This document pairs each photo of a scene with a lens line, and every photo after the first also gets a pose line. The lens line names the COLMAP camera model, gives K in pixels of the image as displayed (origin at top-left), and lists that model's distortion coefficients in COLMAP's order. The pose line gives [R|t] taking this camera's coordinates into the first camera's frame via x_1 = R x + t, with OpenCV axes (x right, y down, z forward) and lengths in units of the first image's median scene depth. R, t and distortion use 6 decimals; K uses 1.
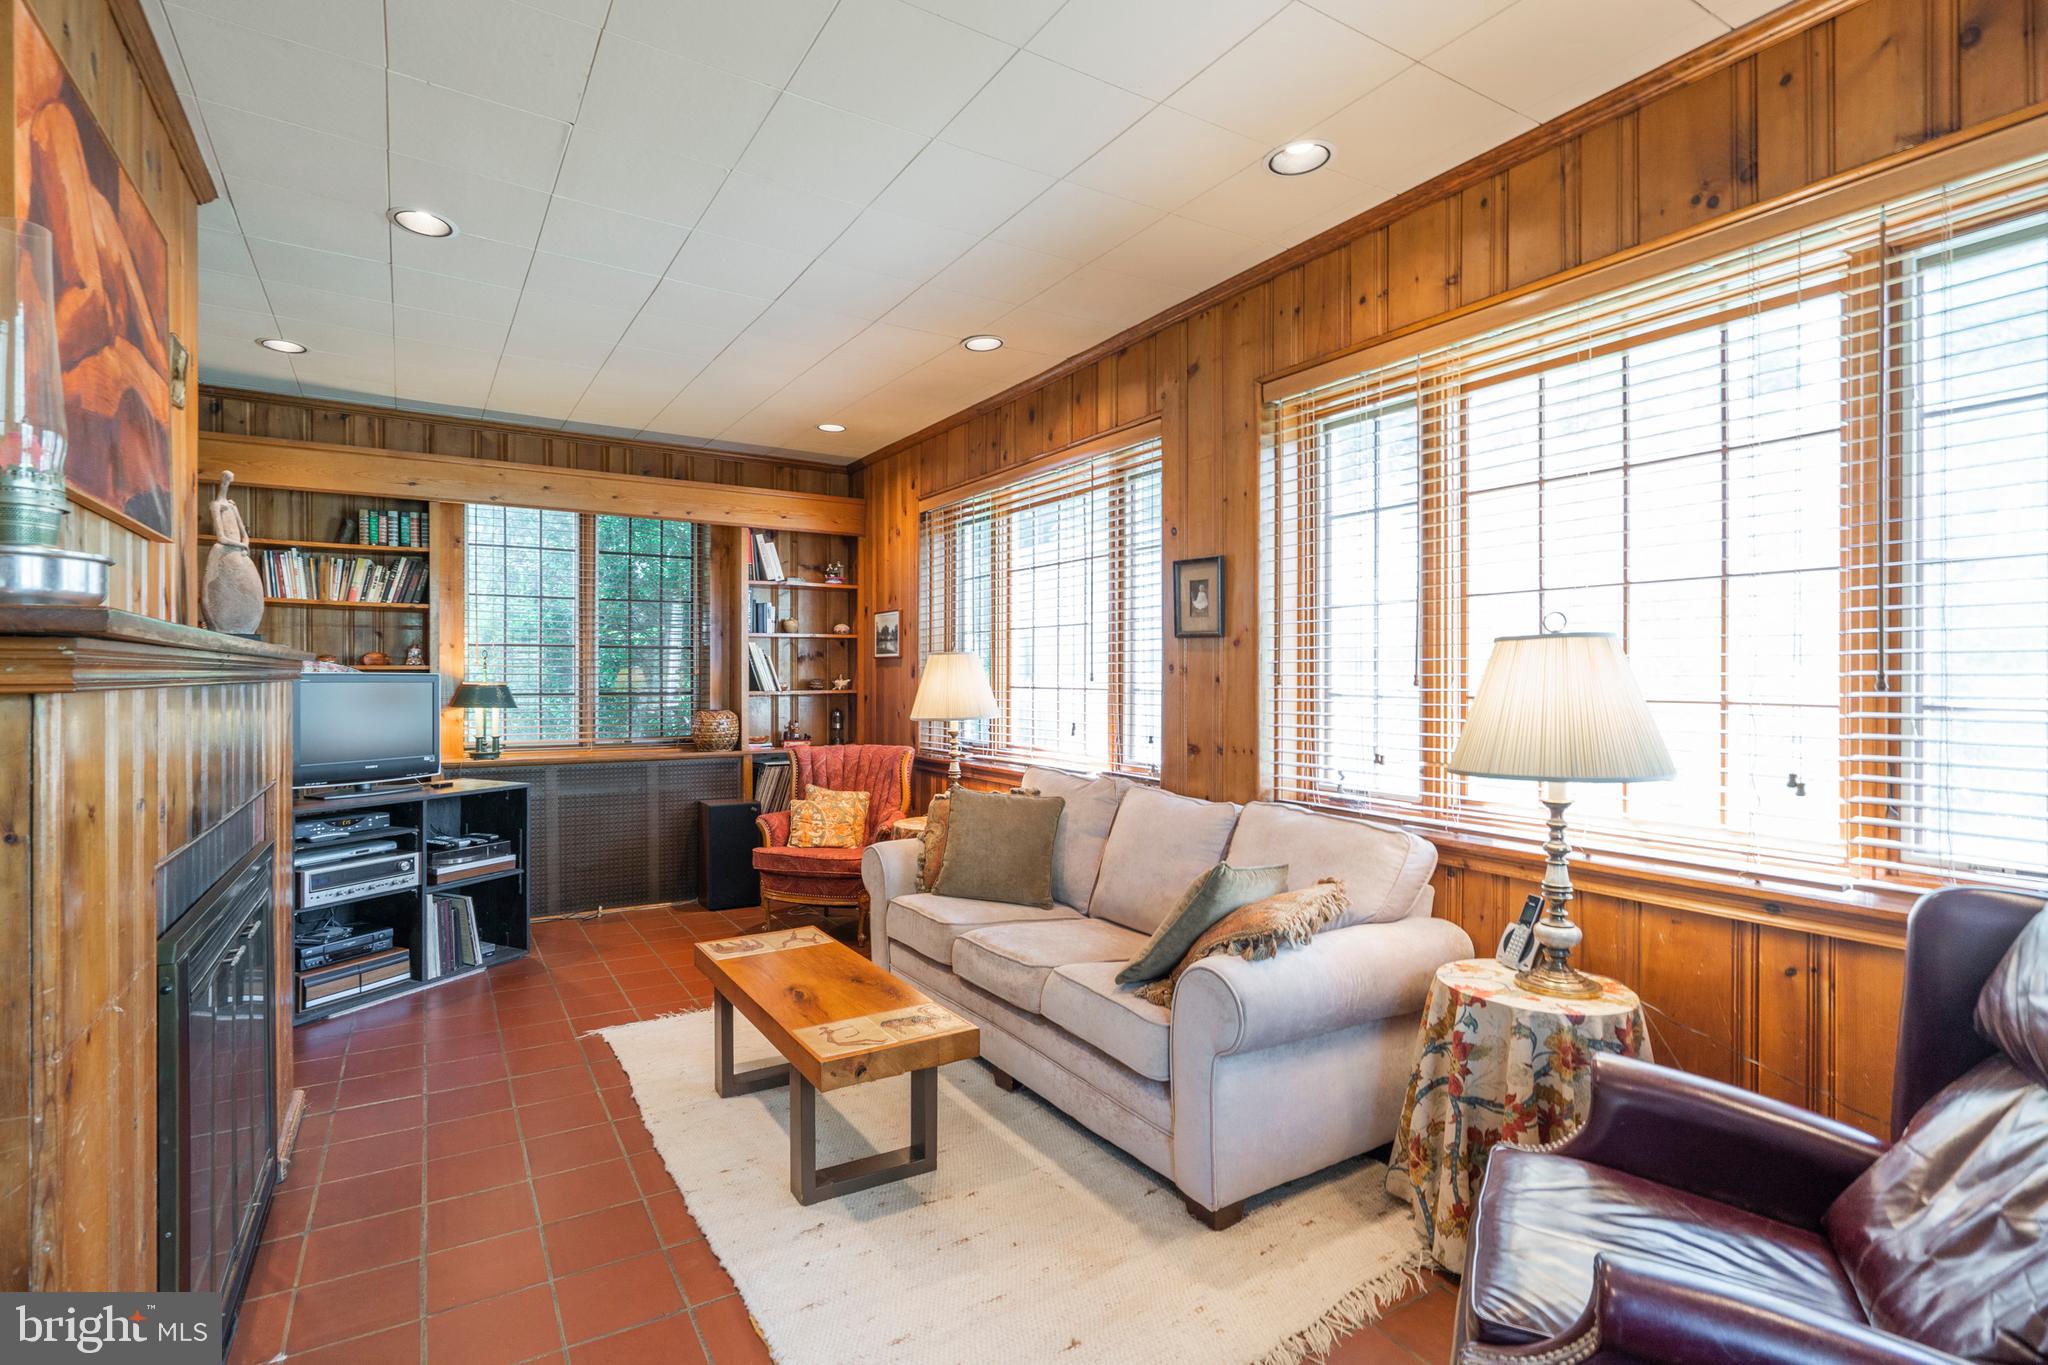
lens RADIAL K [[943.4, 0, 1017.3], [0, 943.4, 681.1], [0, 0, 1]] dist [-0.012551, 0.003707]
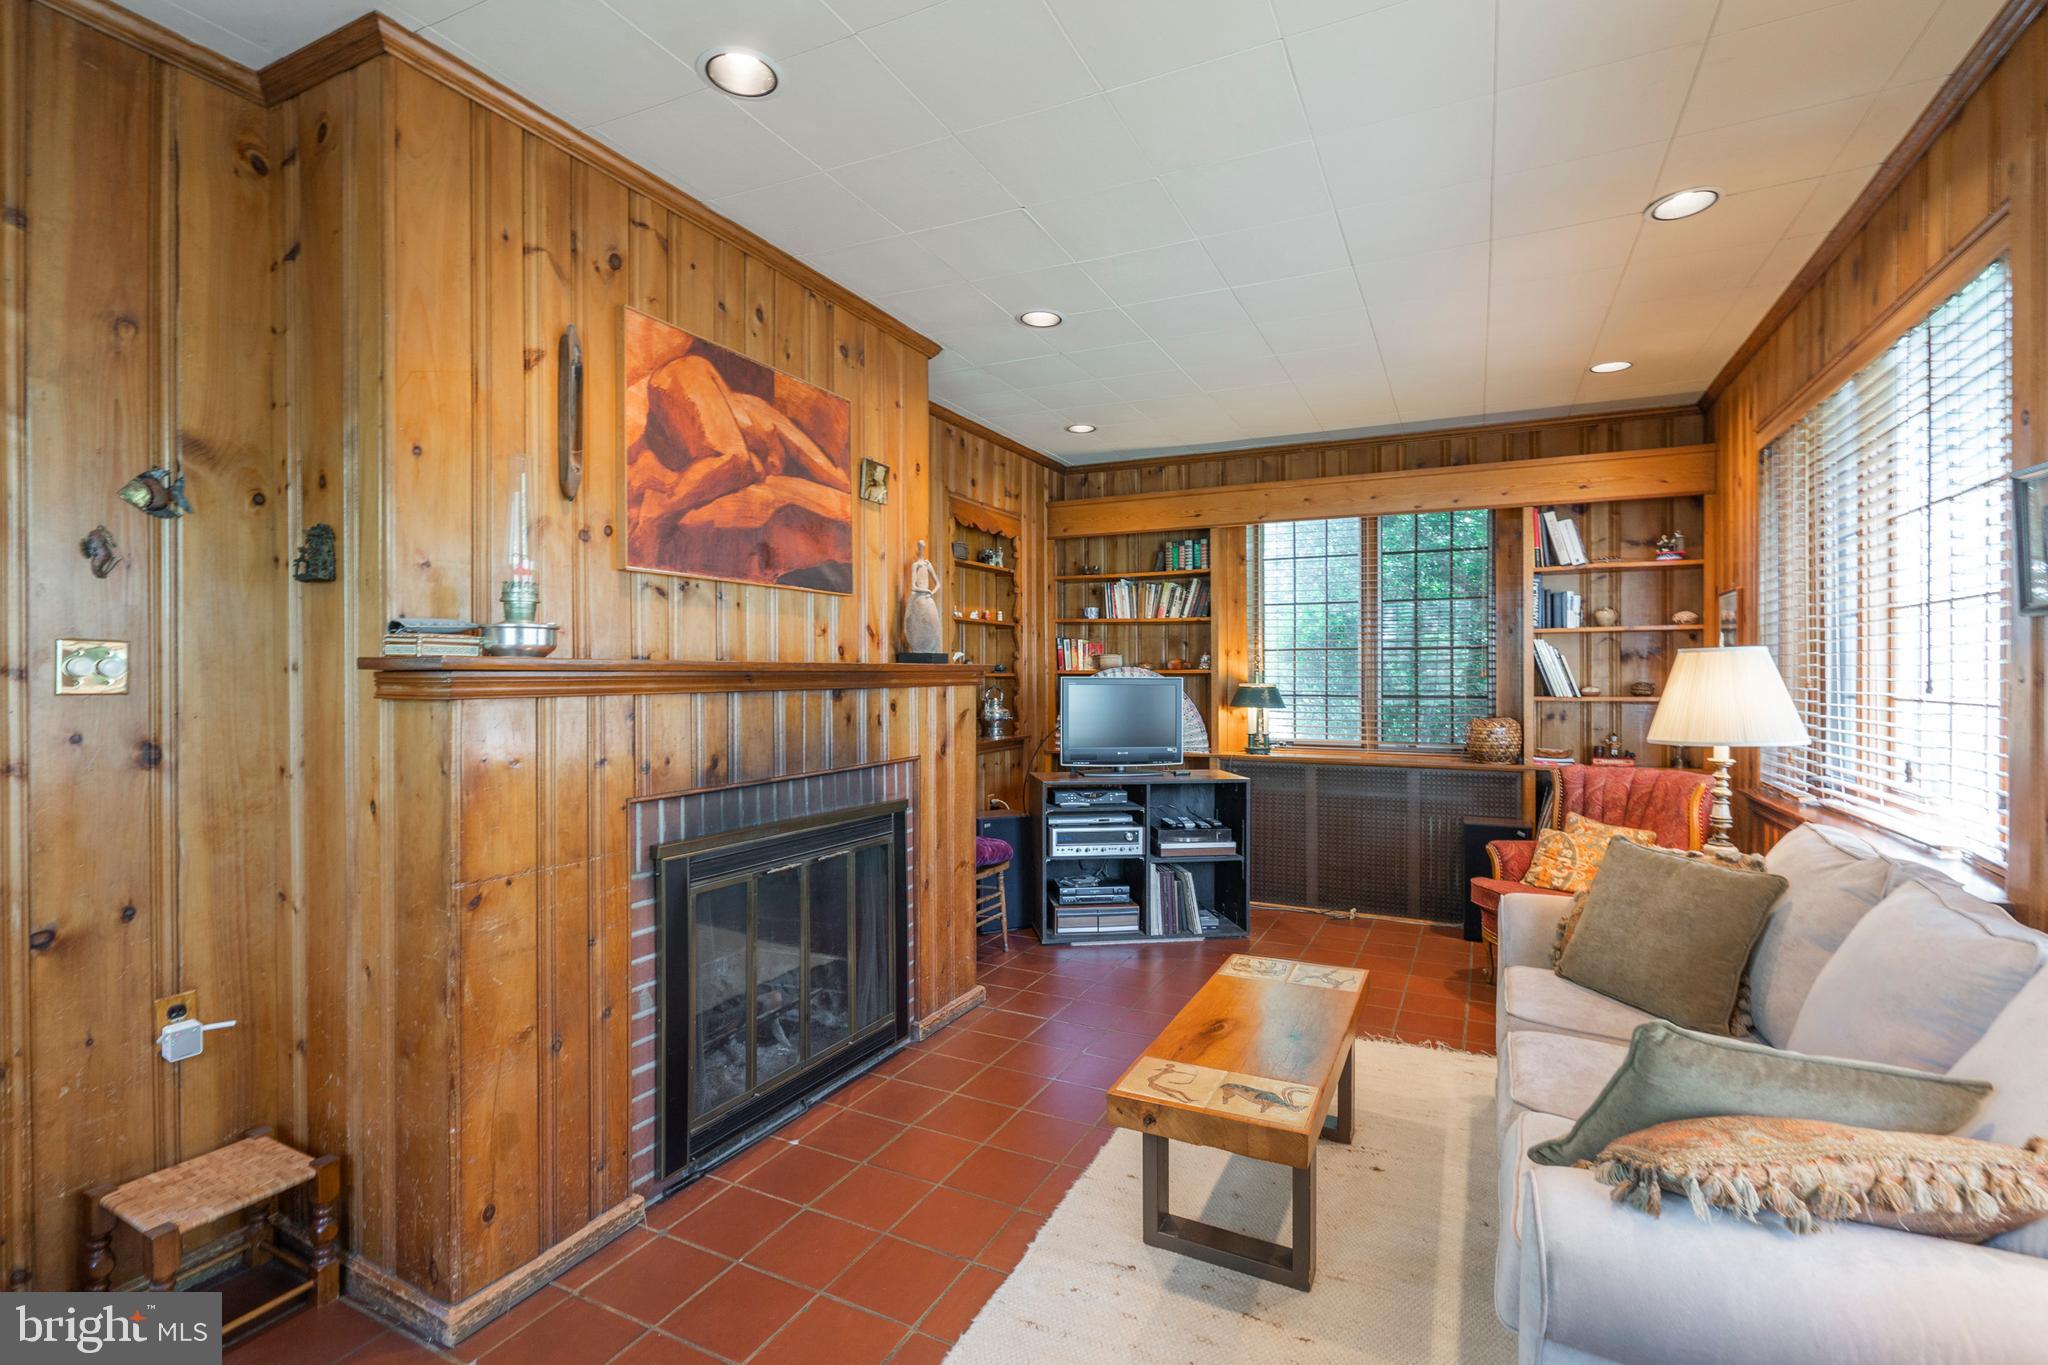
lens RADIAL K [[943.4, 0, 1013.7], [0, 943.4, 680.1], [0, 0, 1]] dist [-0.012551, 0.003707]
pose [[0.528367, 0.004887, -0.849002, 0.247344], [-0.002984, 0.999988, 0.003899, -0.007961], [0.849011, 0.000474, 0.528375, 0.185727]]
